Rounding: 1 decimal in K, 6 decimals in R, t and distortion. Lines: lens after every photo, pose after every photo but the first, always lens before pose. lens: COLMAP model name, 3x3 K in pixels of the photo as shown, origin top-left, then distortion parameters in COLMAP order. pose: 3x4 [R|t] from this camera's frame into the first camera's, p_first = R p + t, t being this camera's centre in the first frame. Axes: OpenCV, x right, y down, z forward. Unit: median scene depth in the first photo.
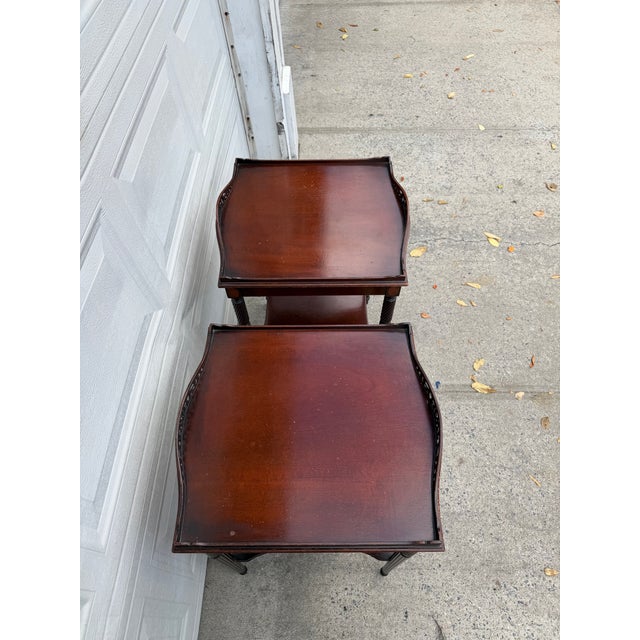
lens RADIAL K [[453.2, 0, 323.1], [0, 453.2, 320.3], [0, 0, 1]] dist [0.061800, -0.090823]
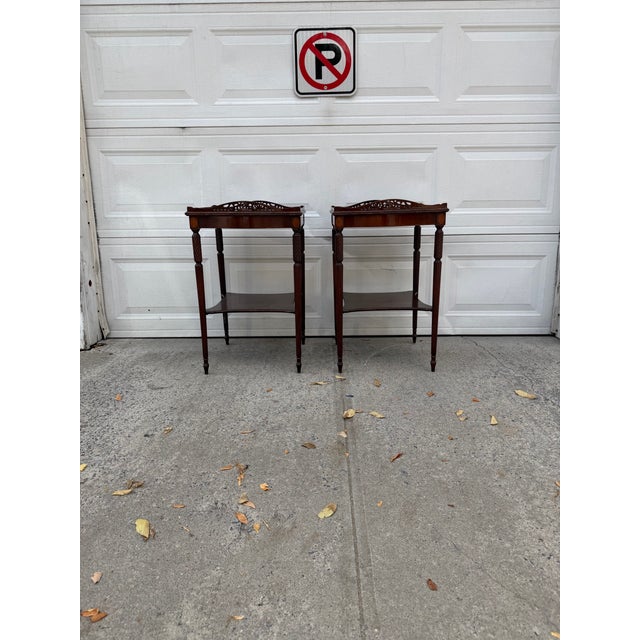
lens RADIAL K [[460.3, 0, 320.0], [0, 460.3, 320.0], [0, 0, 1]] dist [0.003021, -0.007624]
pose [[0.002031, 0.261652, -0.965160, 1.223303], [-0.823901, 0.547425, 0.146672, -0.049637], [0.566730, 0.794899, 0.216688, 0.611007]]
